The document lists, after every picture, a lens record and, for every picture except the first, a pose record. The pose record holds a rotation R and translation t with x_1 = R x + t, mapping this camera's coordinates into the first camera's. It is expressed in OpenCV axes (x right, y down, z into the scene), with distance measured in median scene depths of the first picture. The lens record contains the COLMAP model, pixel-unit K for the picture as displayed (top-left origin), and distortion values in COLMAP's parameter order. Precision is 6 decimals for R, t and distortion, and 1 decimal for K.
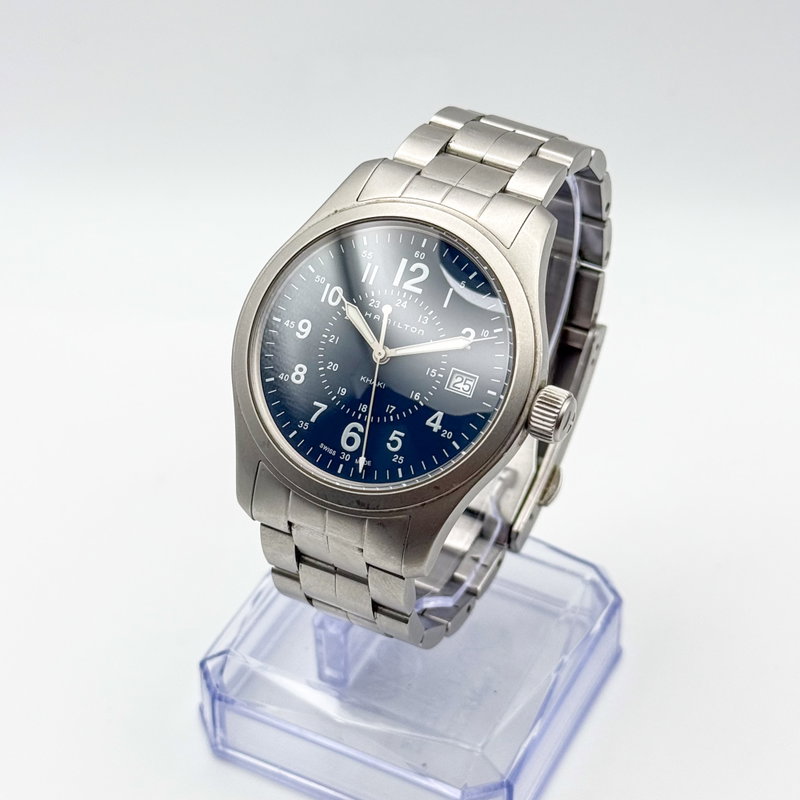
lens RADIAL K [[1941.8, 0, 404.7], [0, 1941.8, 396.0], [0, 0, 1]] dist [0.396266, 0.000000]
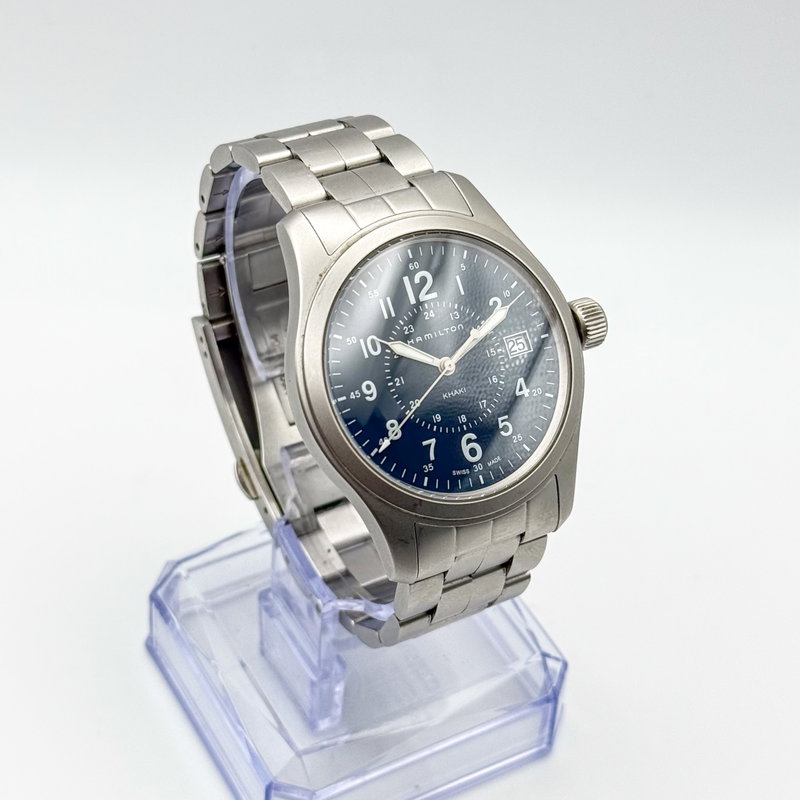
lens RADIAL K [[1941.8, 0, 398.5], [0, 1941.8, 403.8], [0, 0, 1]] dist [0.396266, 0.000000]
pose [[0.557916, -0.535656, 0.633878, -0.674748], [0.487296, 0.829714, 0.272247, -0.291185], [-0.671768, 0.156995, 0.723934, 0.279077]]
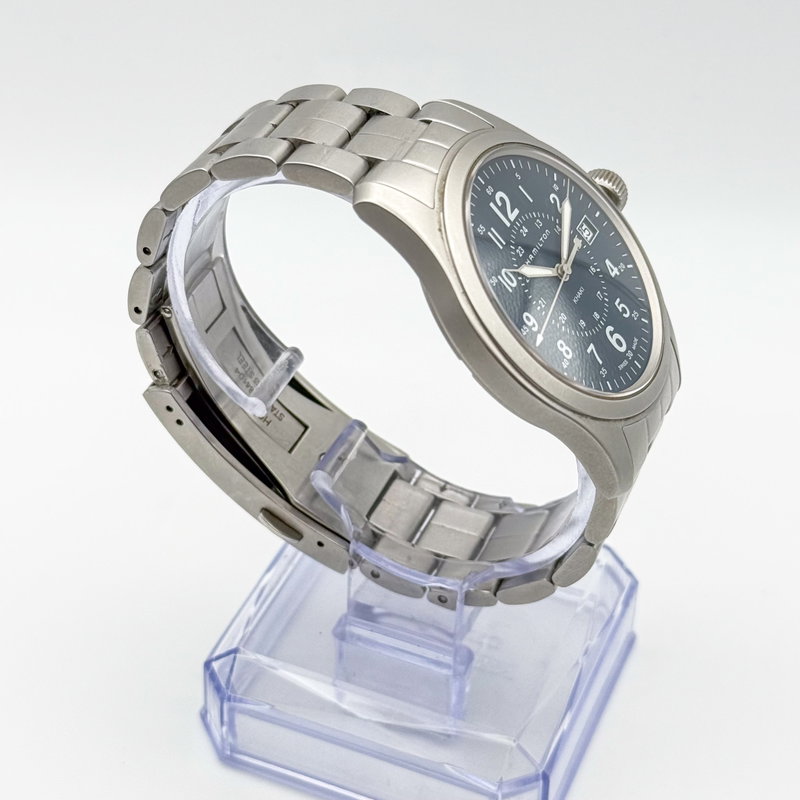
lens RADIAL K [[1941.8, 0, 401.6], [0, 1941.8, 397.6], [0, 0, 1]] dist [0.396266, 0.000000]
pose [[-0.077806, -0.627840, 0.774443, -0.794223], [0.613469, 0.582174, 0.533601, -0.550128], [-0.785877, 0.516614, 0.339864, 0.754283]]
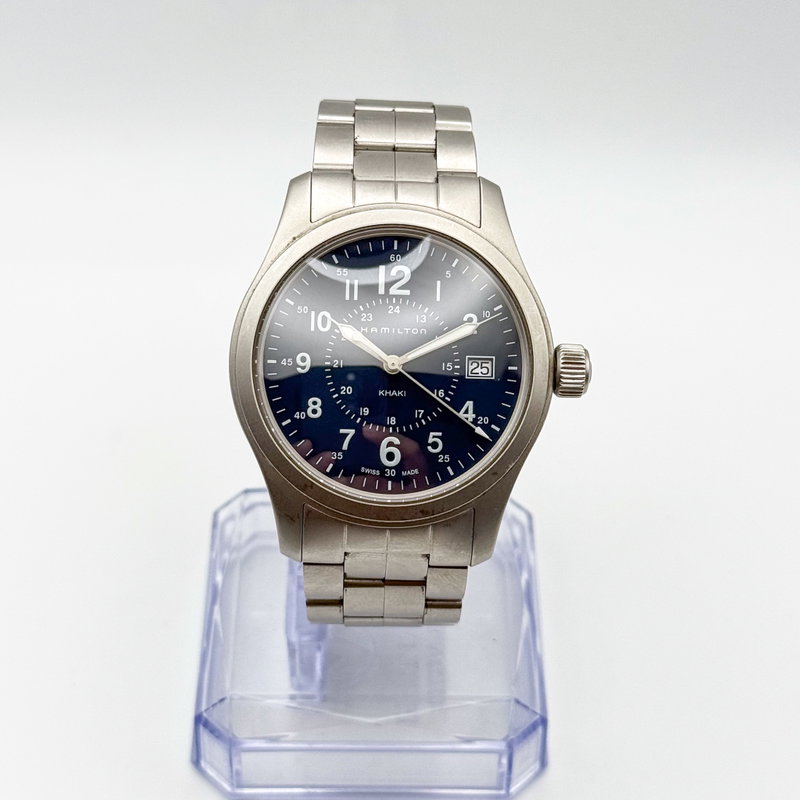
lens RADIAL K [[1941.8, 0, 394.0], [0, 1941.8, 401.3], [0, 0, 1]] dist [0.396266, 0.000000]
pose [[0.889794, -0.304782, 0.339668, -0.352416], [0.279669, 0.952327, 0.121896, -0.123361], [-0.360626, -0.013468, 0.932613, 0.066853]]
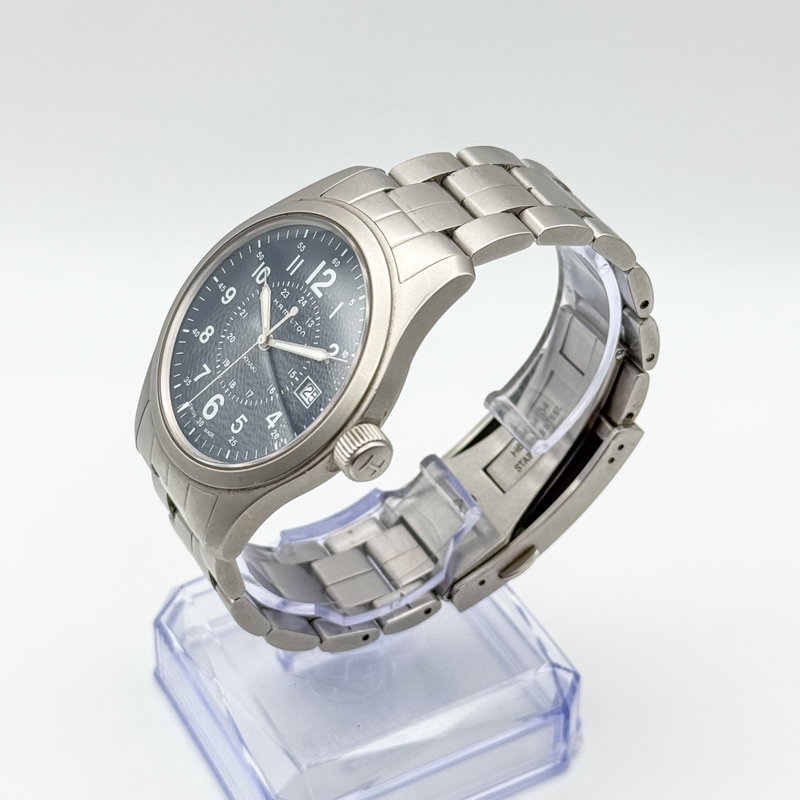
lens RADIAL K [[1941.8, 0, 399.2], [0, 1941.8, 401.2], [0, 0, 1]] dist [0.396266, 0.000000]
pose [[0.827308, 0.349927, -0.439445, 0.495516], [-0.356721, 0.931567, 0.070230, -0.087188], [0.433948, 0.098657, 0.895520, 0.124871]]
